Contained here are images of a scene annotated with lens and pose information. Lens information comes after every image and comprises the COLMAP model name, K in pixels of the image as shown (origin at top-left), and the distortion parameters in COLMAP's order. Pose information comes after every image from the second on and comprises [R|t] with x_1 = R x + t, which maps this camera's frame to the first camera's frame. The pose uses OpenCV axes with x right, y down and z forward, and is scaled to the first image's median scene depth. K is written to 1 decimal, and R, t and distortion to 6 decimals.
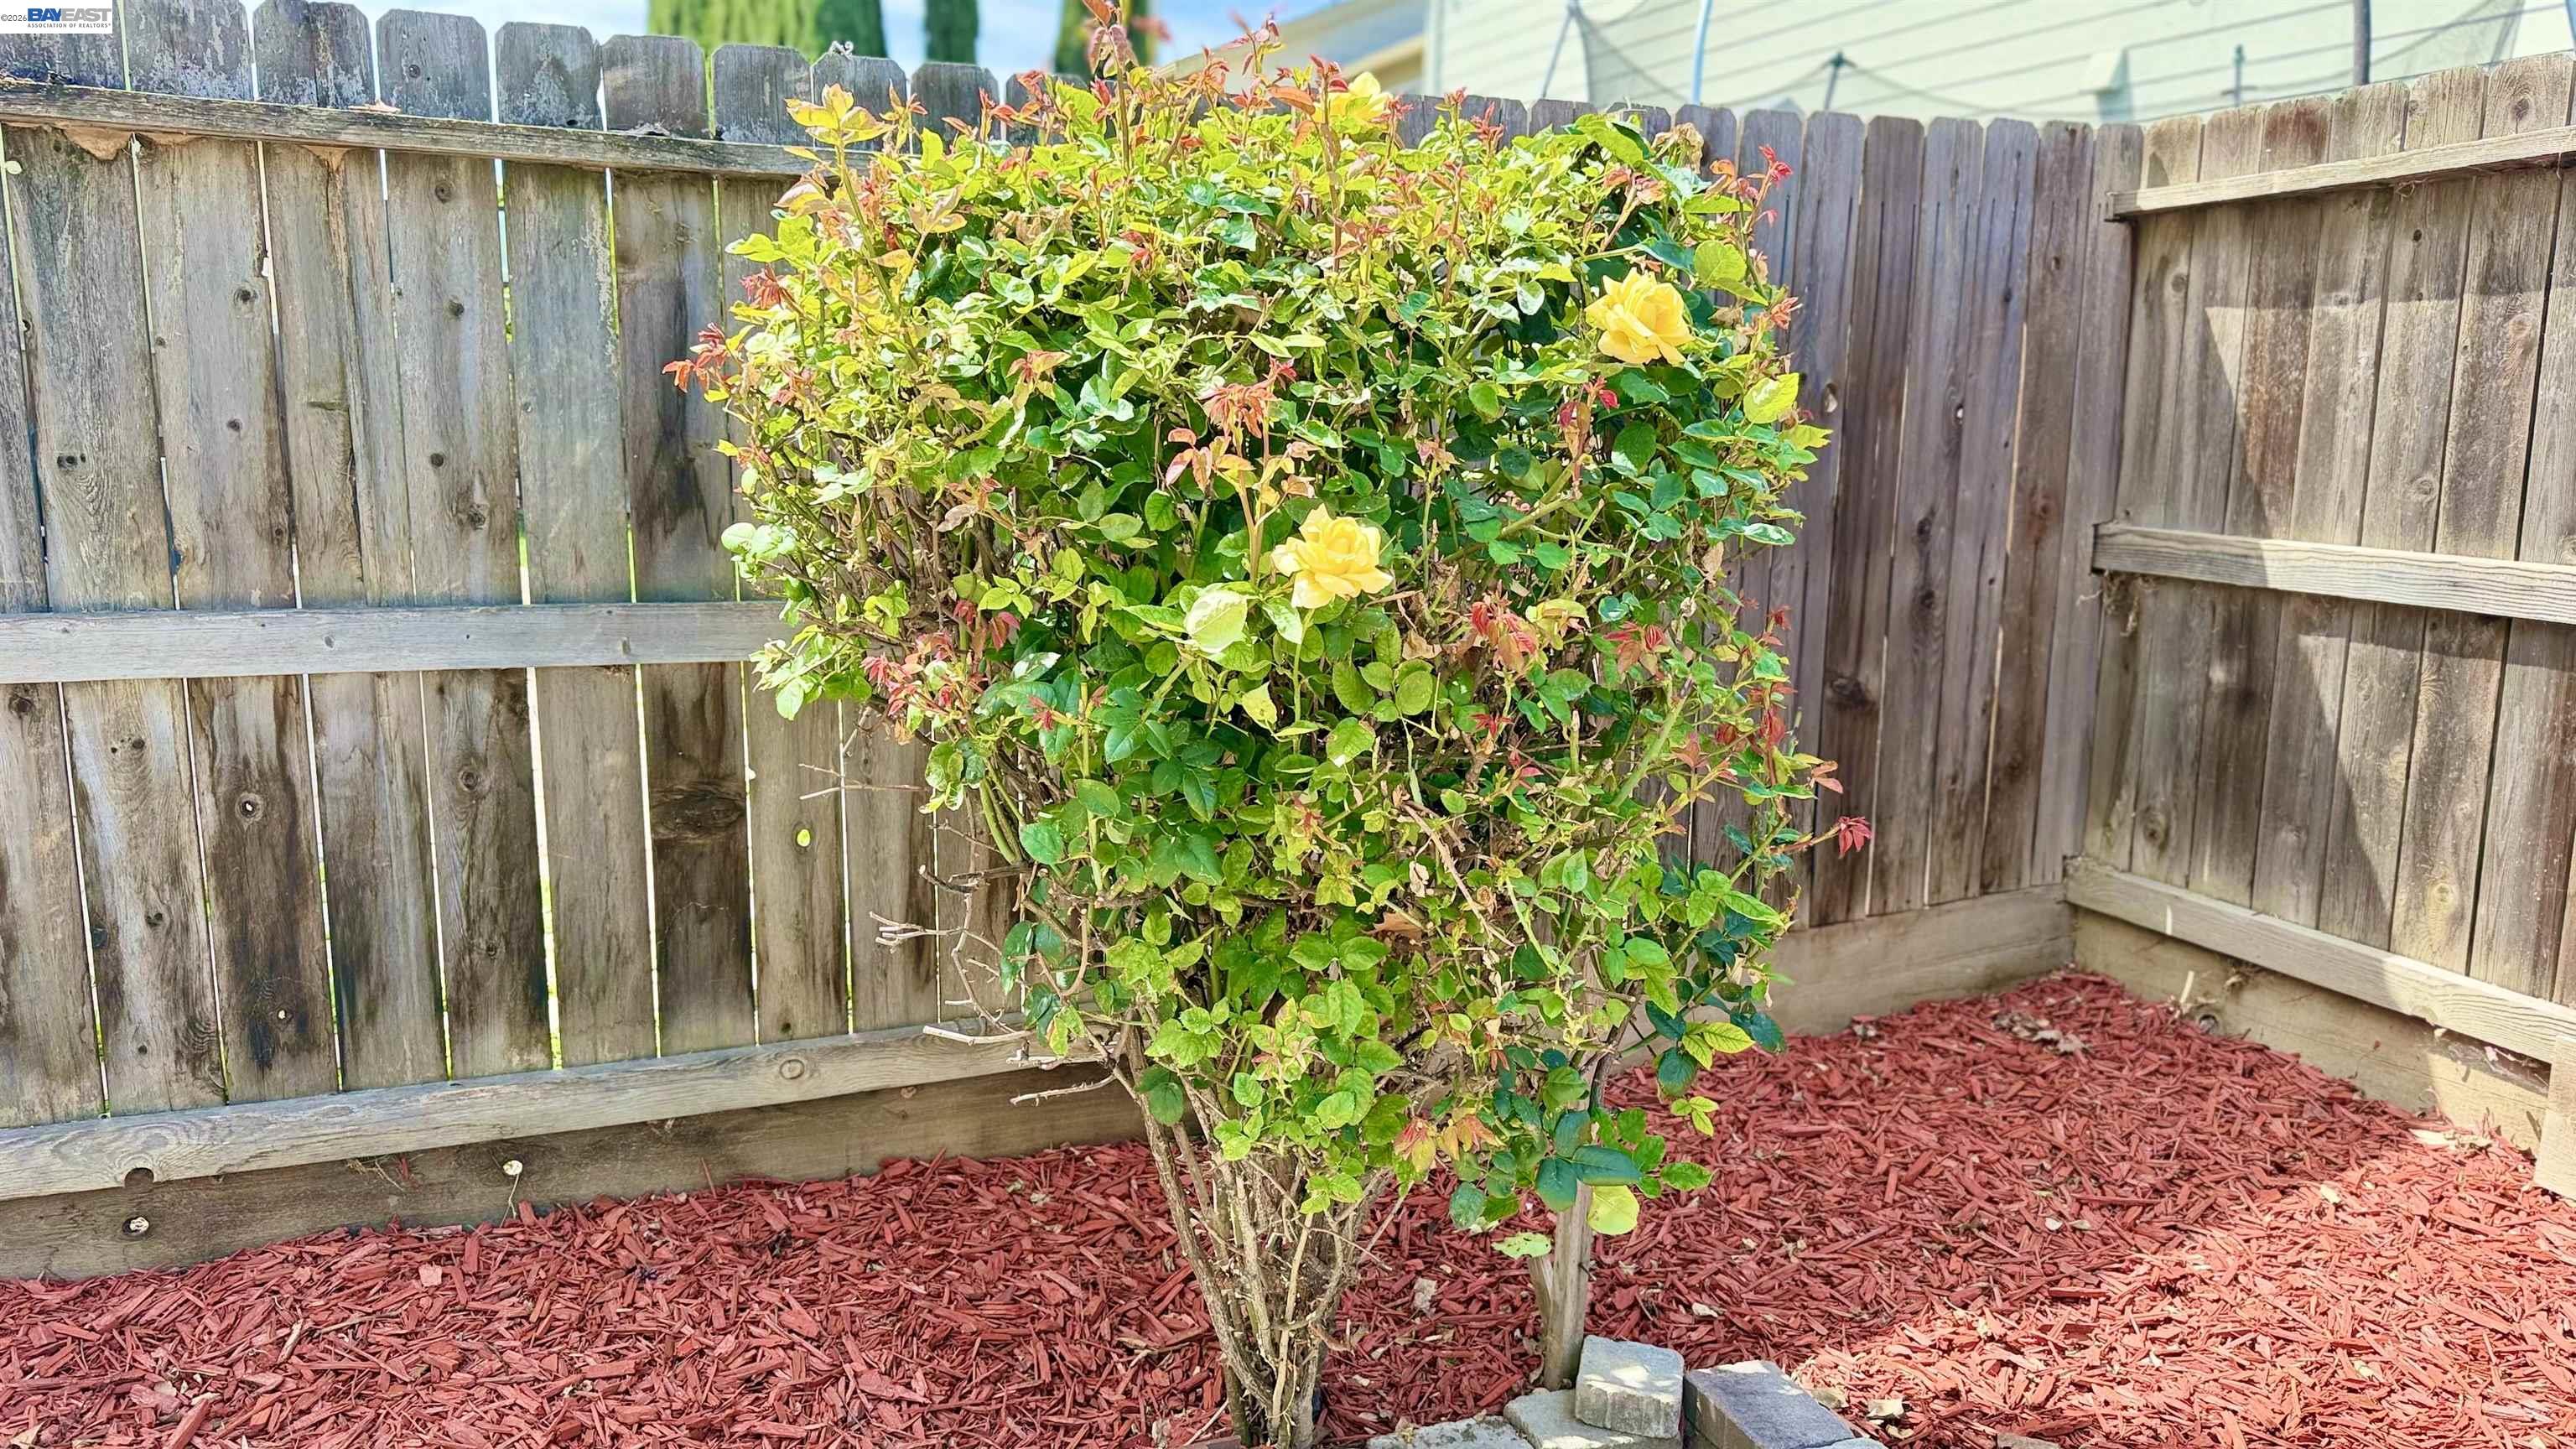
lens RADIAL K [[1762.0, 0, 1275.8], [0, 1762.0, 712.7], [0, 0, 1]] dist [0.054541, -0.083987]
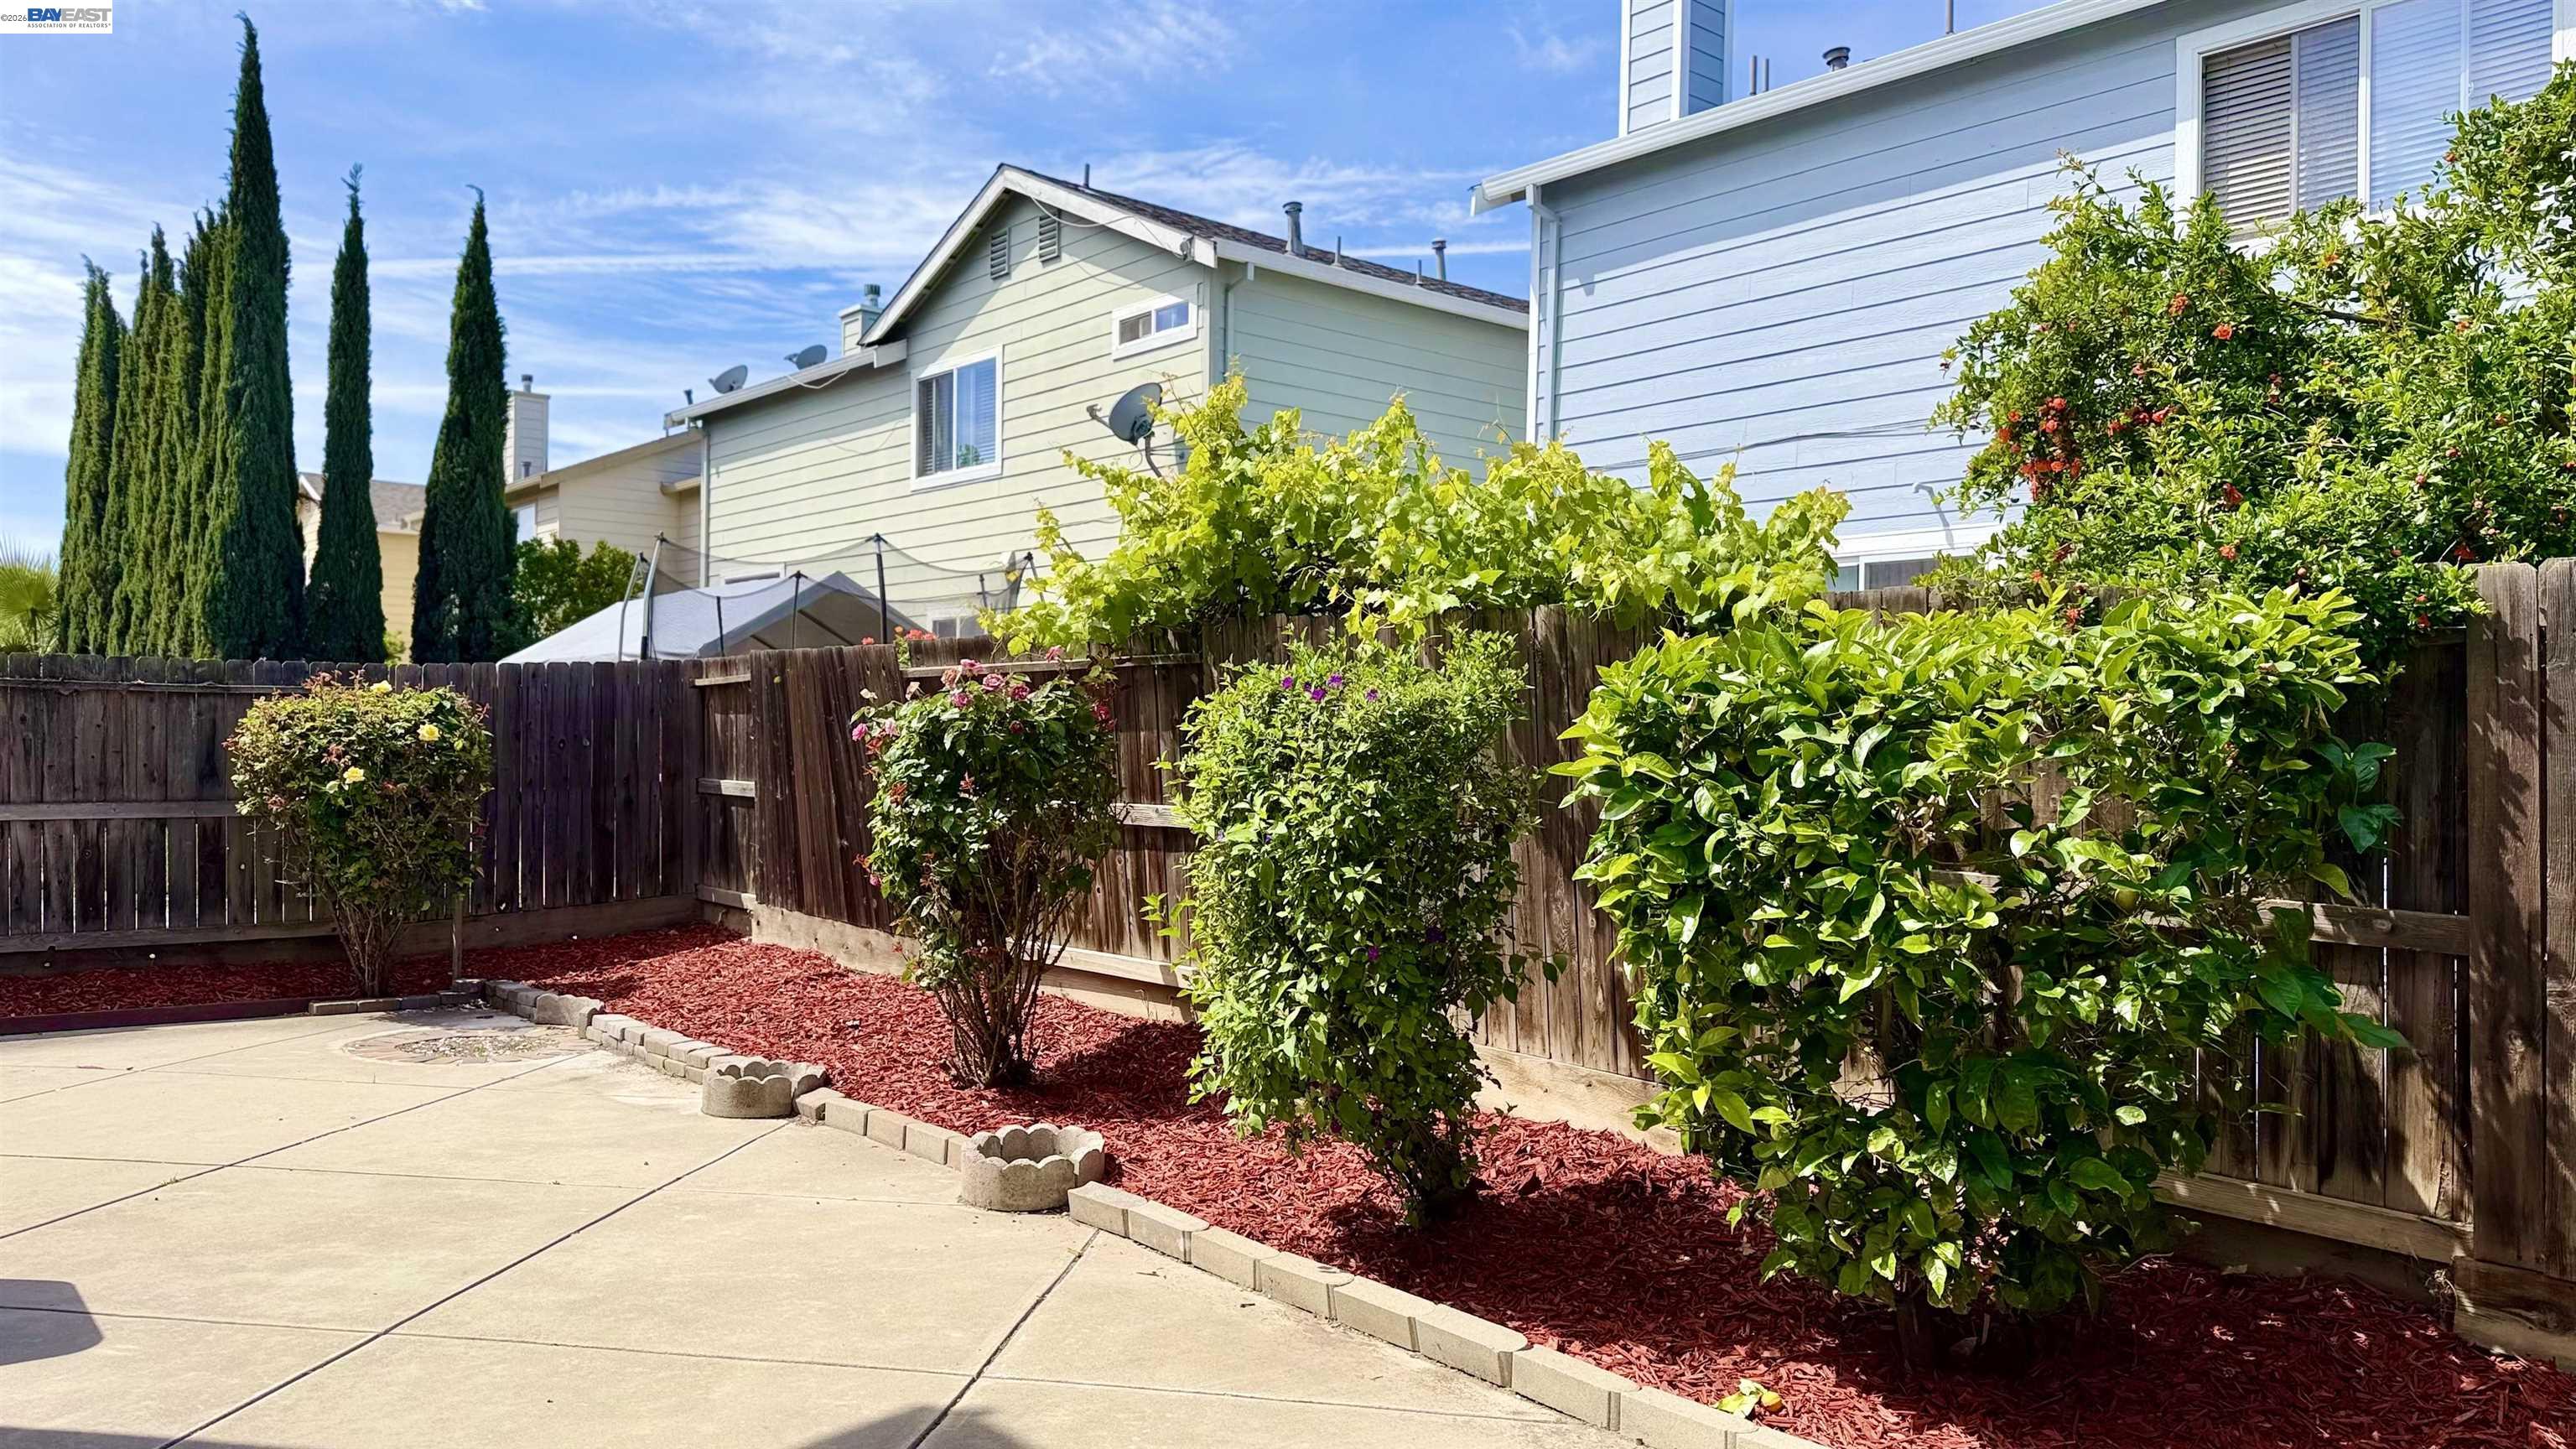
lens RADIAL K [[1762.0, 0, 1298.9], [0, 1762.0, 718.8], [0, 0, 1]] dist [0.054541, -0.083987]
pose [[0.956819, -0.009341, 0.290534, 0.863816], [0.060124, 0.984230, -0.166365, 0.586358], [-0.284398, 0.176649, 0.942291, -3.583314]]
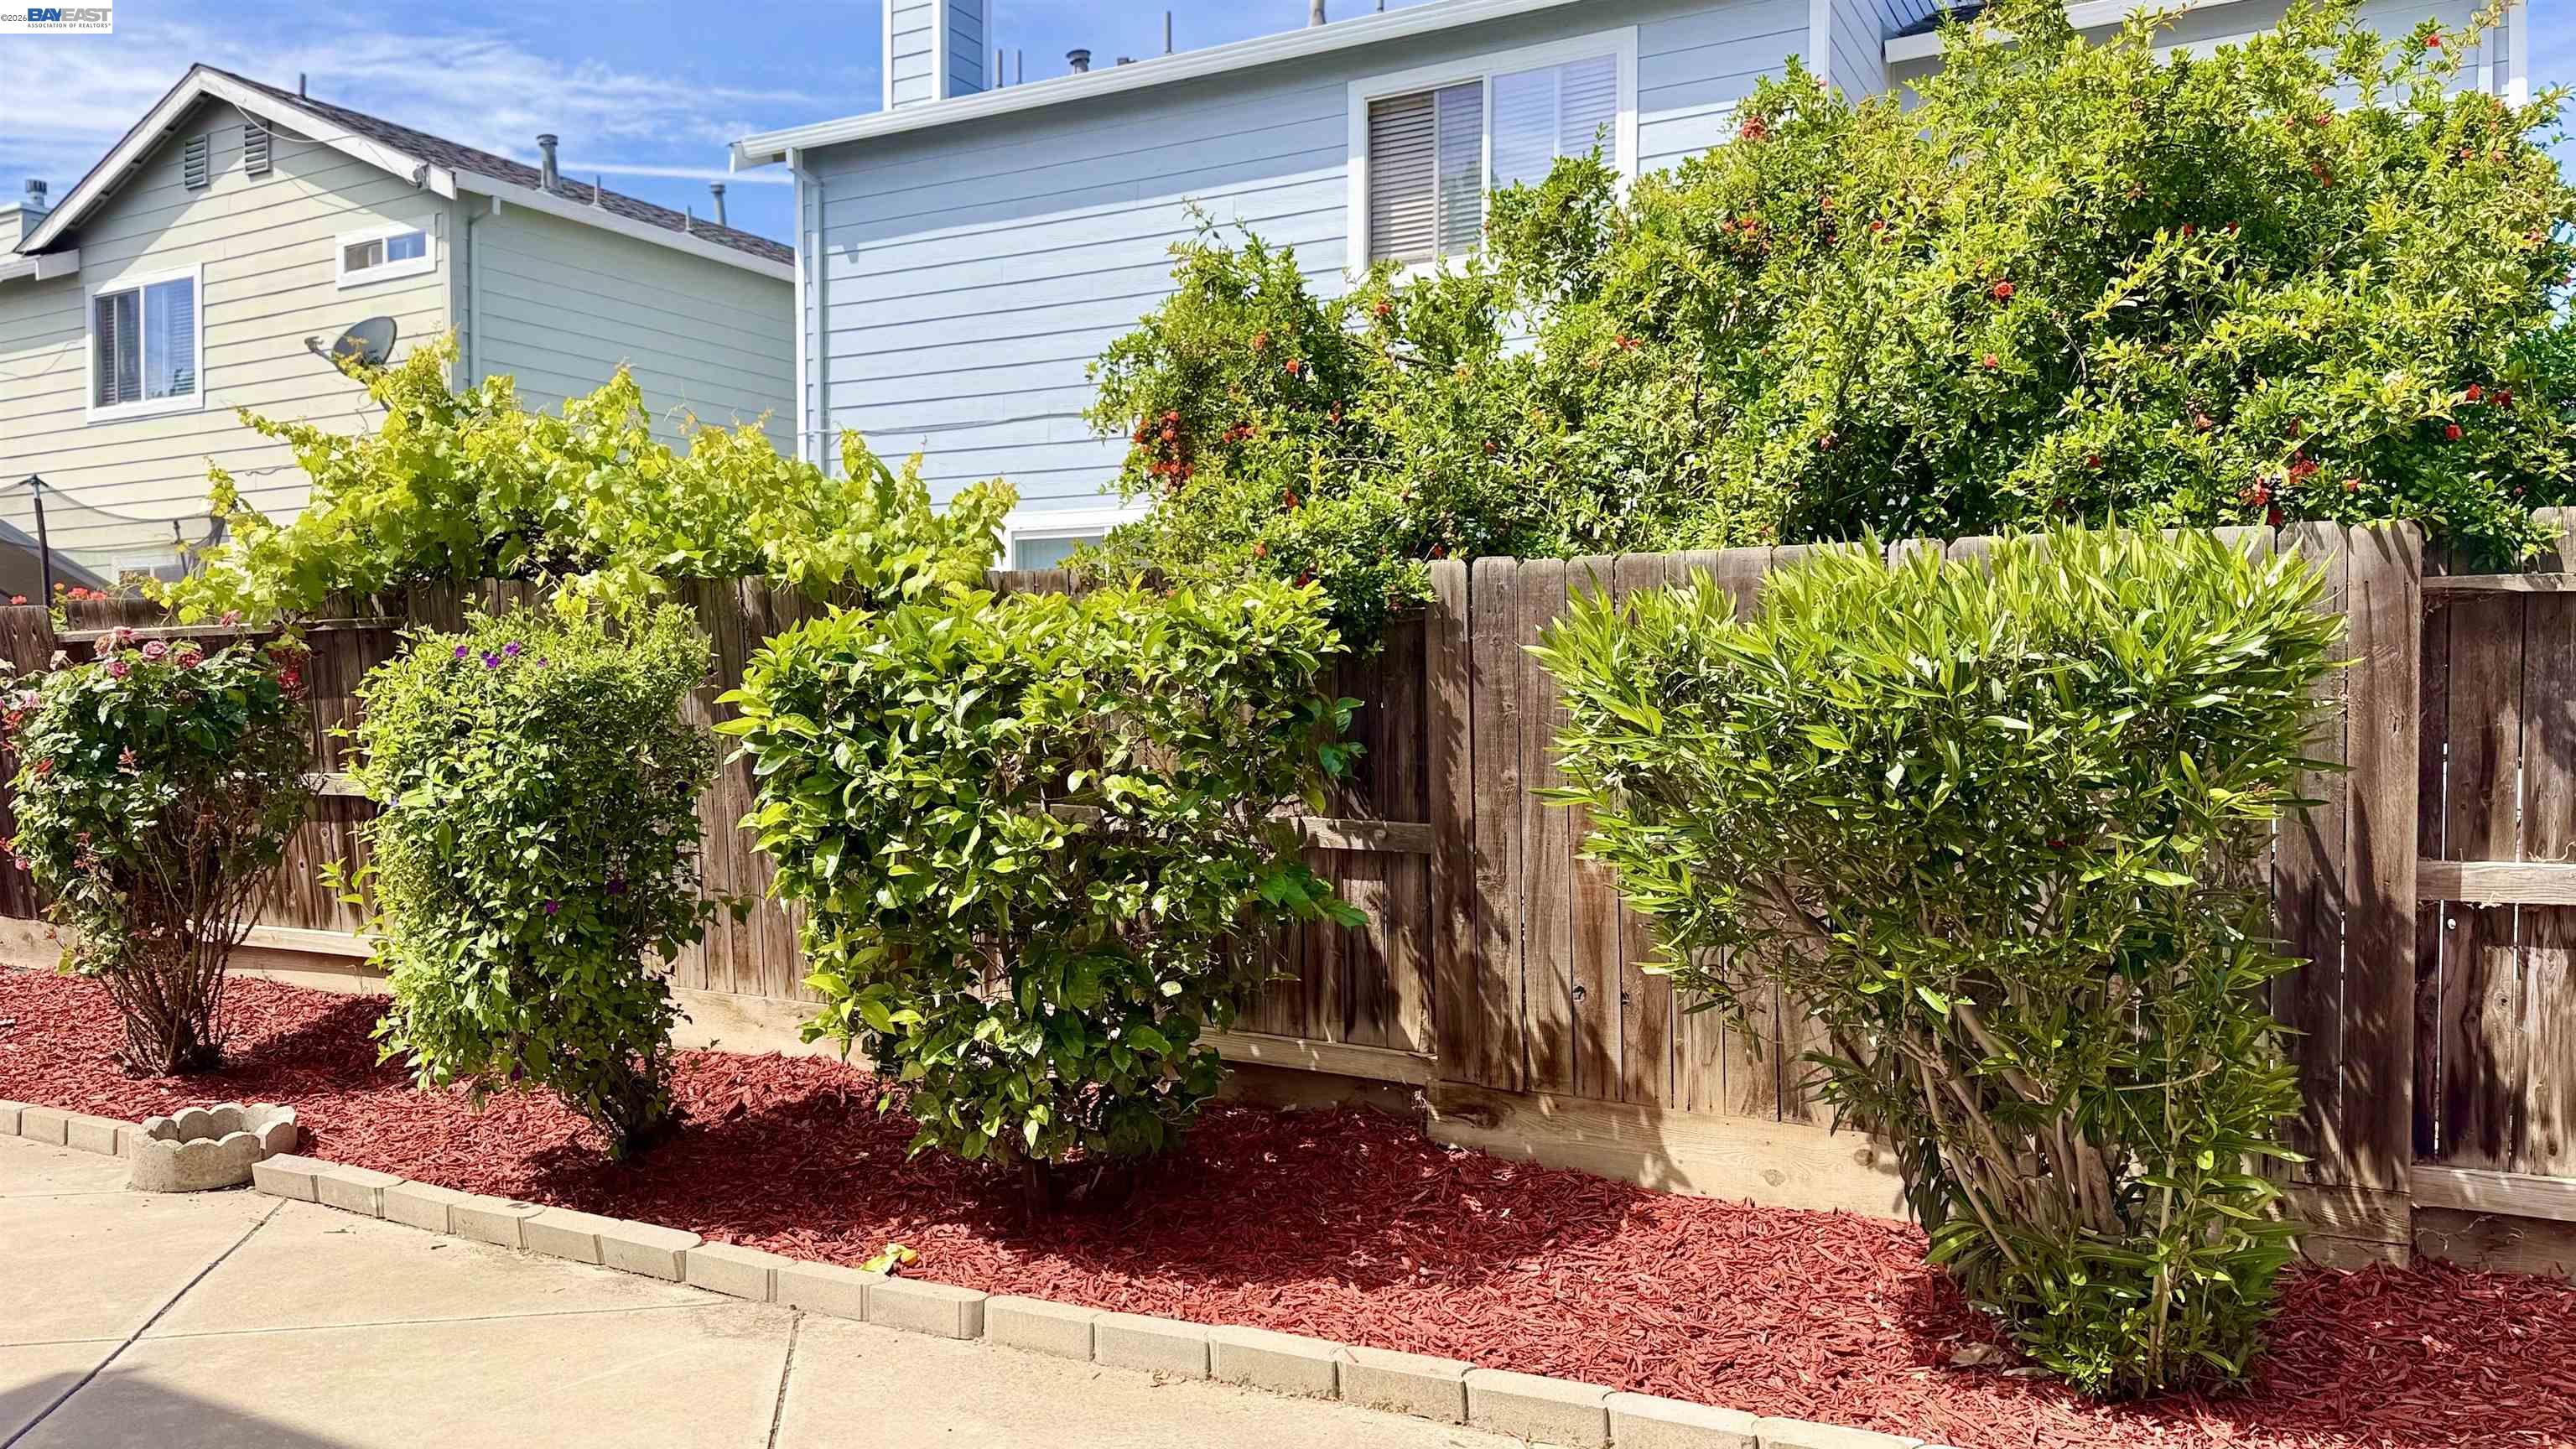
lens RADIAL K [[1762.0, 0, 1293.8], [0, 1762.0, 706.8], [0, 0, 1]] dist [0.054541, -0.083987]
pose [[0.785888, -0.033419, 0.617465, 0.932268], [0.128460, 0.985578, -0.110156, 0.671332], [-0.604878, 0.165890, 0.778847, -4.202482]]
